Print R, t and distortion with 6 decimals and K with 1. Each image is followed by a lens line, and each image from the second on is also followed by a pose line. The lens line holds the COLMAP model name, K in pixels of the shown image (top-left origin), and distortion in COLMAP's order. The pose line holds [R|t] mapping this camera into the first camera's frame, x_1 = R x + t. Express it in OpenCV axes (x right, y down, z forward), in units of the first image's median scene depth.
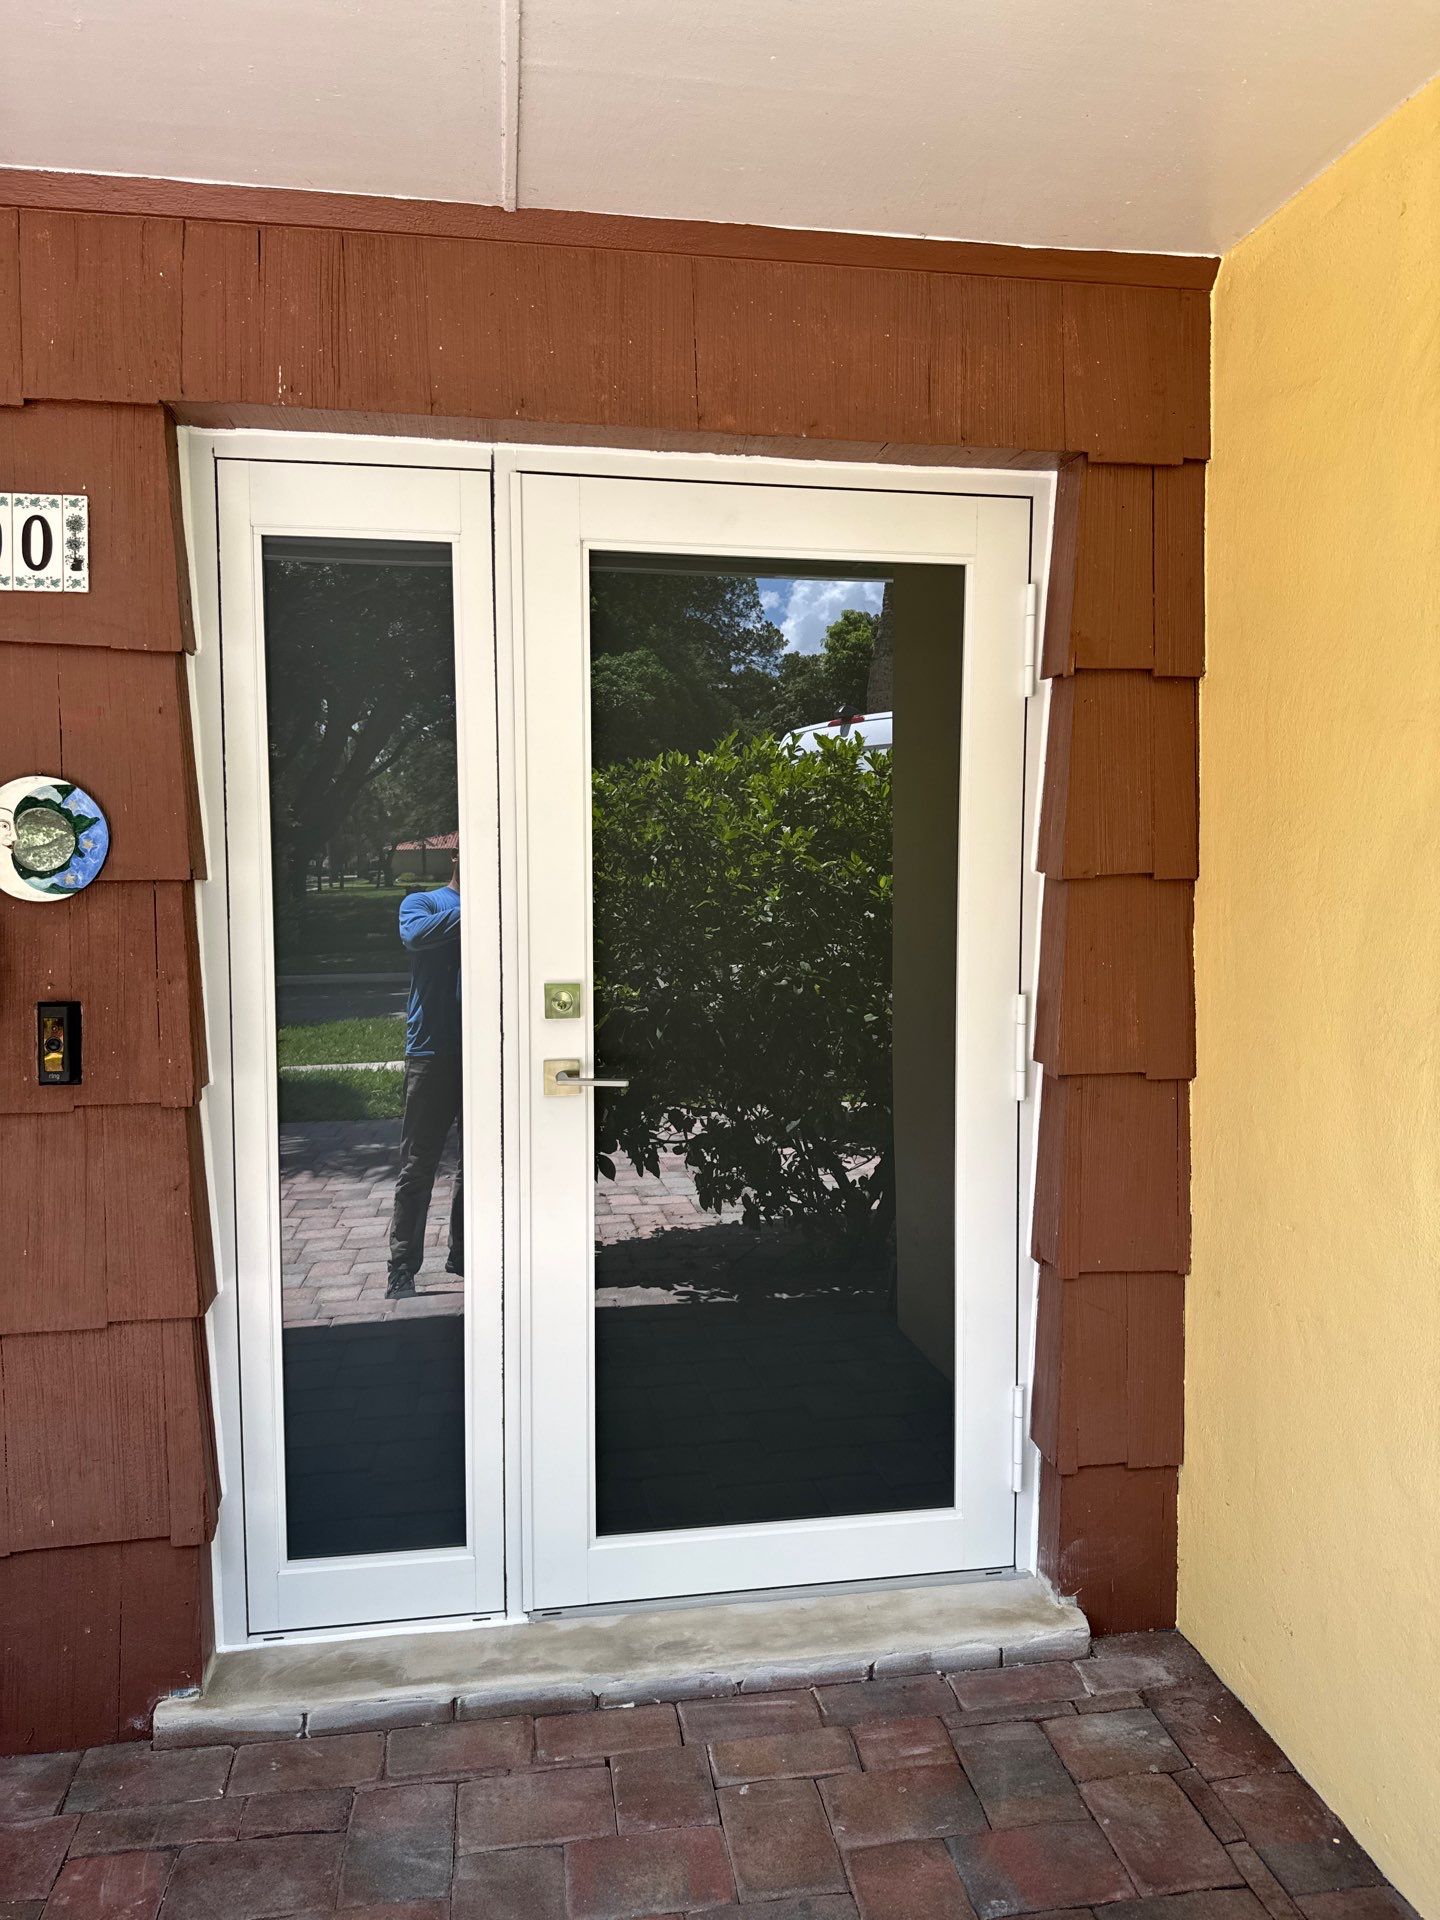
lens RADIAL K [[1500.4, 0, 720.0], [0, 1500.4, 960.0], [0, 0, 1]] dist [0.004658, -0.008289]
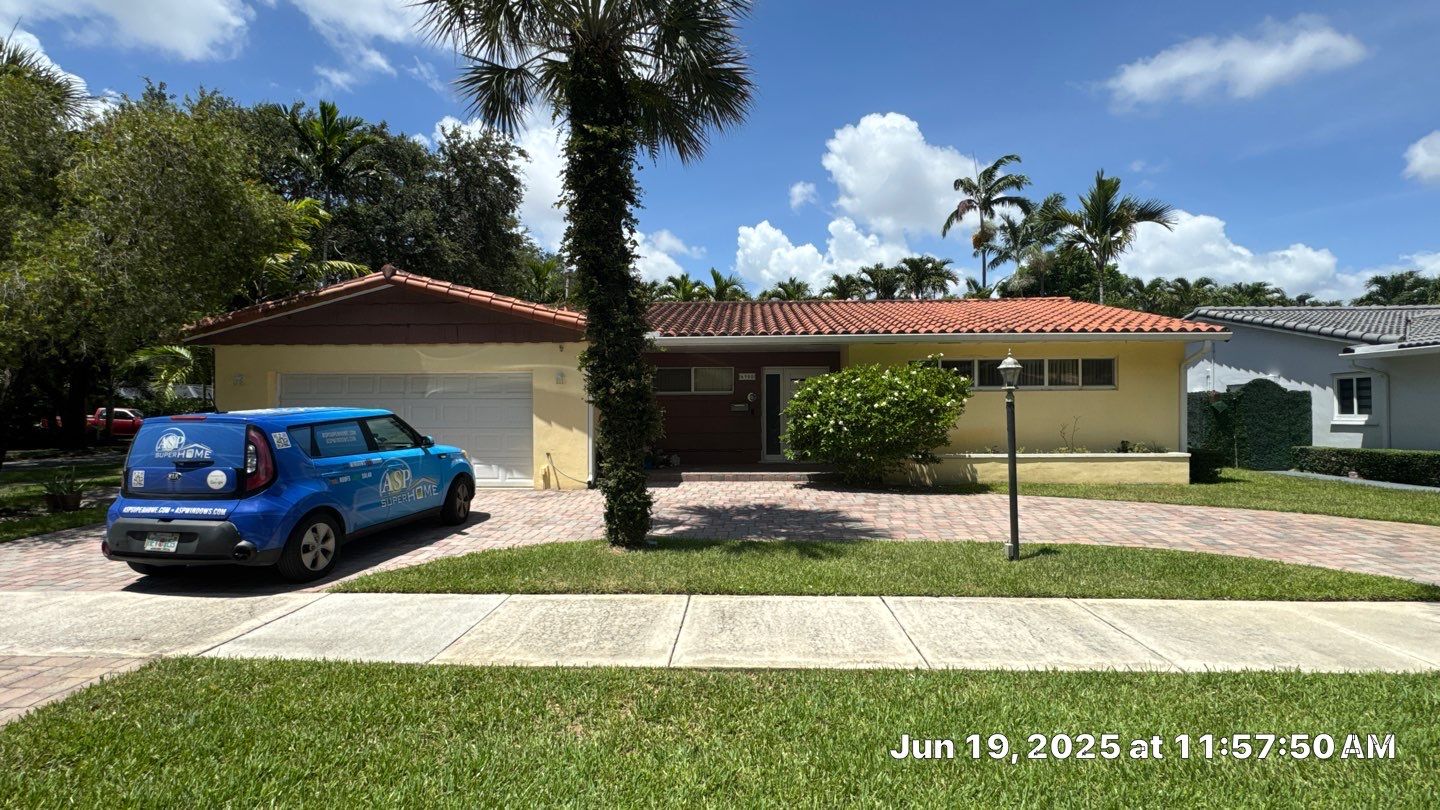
lens RADIAL K [[686.0, 0, 720.0], [0, 686.0, 405.0], [0, 0, 1]] dist [-0.002962, -0.000197]
pose [[0.974427, -0.007902, -0.224564, 0.673921], [-0.011190, 0.996435, -0.083618, 0.512795], [0.224424, 0.083992, 0.970865, -5.088873]]
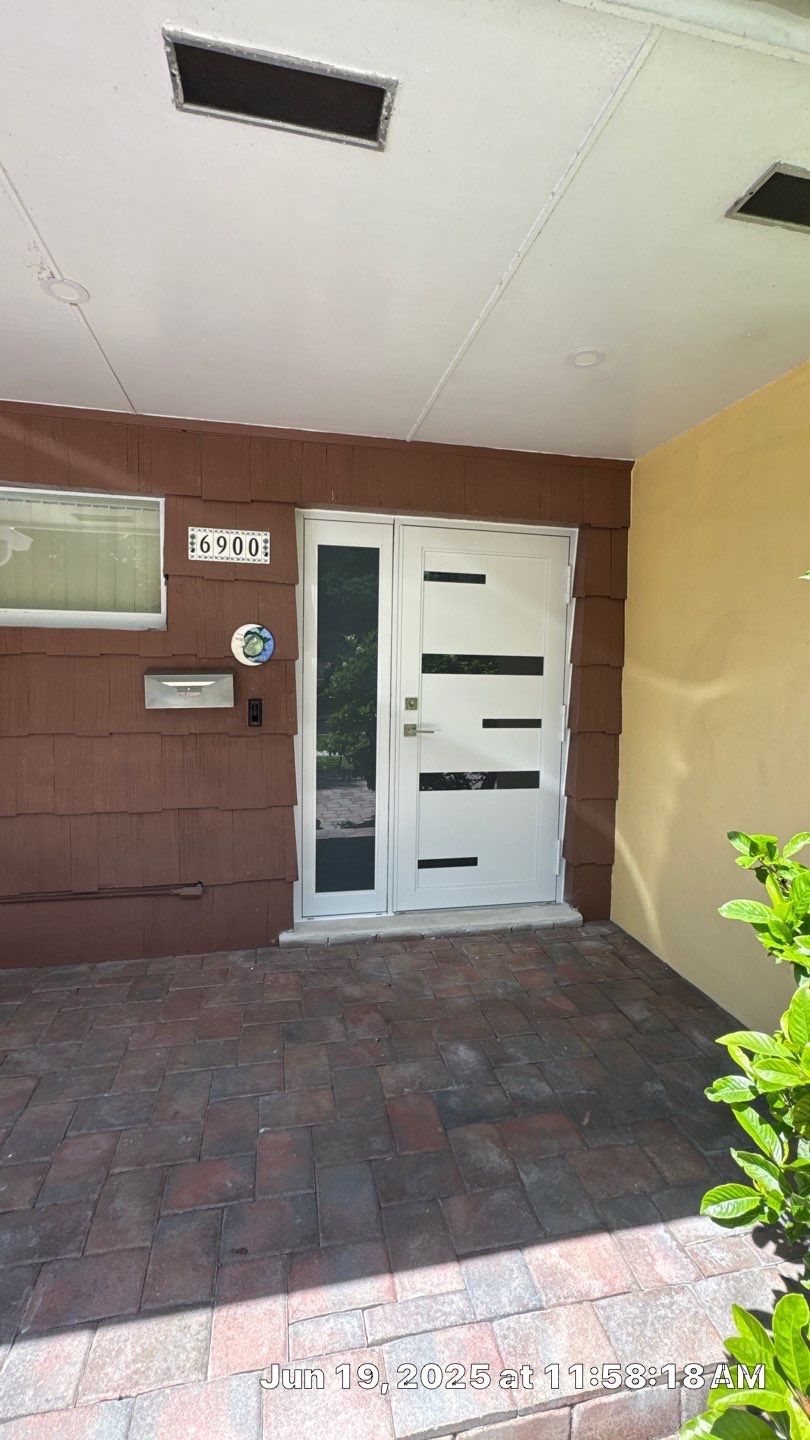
lens RADIAL K [[686.0, 0, 405.0], [0, 686.0, 720.0], [0, 0, 1]] dist [-0.002962, -0.000197]
pose [[0.998729, 0.014491, 0.048284, -0.198695], [-0.014928, 0.999851, 0.008694, 0.051755], [-0.048150, -0.009404, 0.998796, -0.379295]]
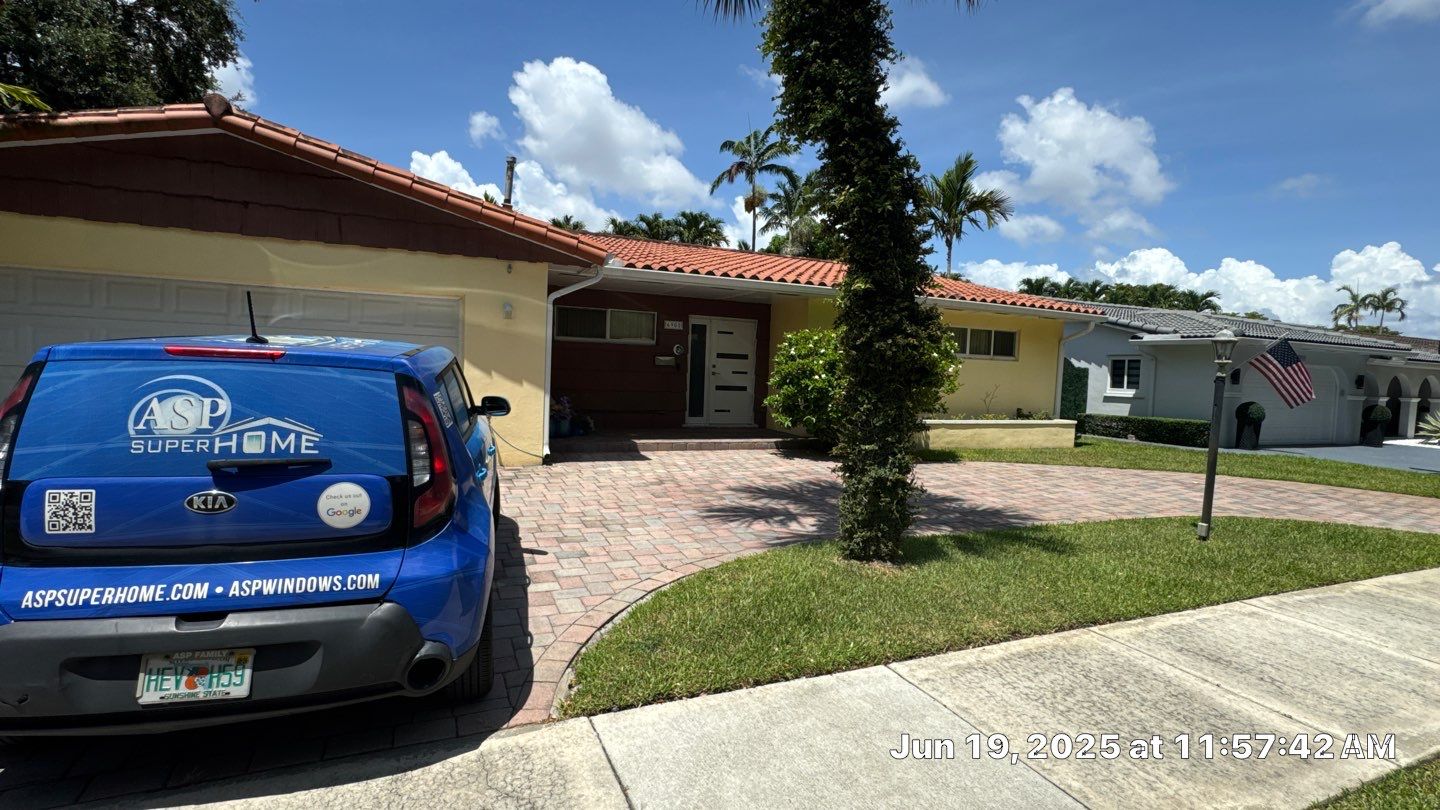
lens RADIAL K [[686.0, 0, 720.0], [0, 686.0, 405.0], [0, 0, 1]] dist [-0.002962, -0.000197]
pose [[0.970470, 0.023136, 0.240112, -1.366625], [-0.018288, 0.999582, -0.022399, 0.457535], [-0.240529, 0.017346, 0.970487, -4.201570]]
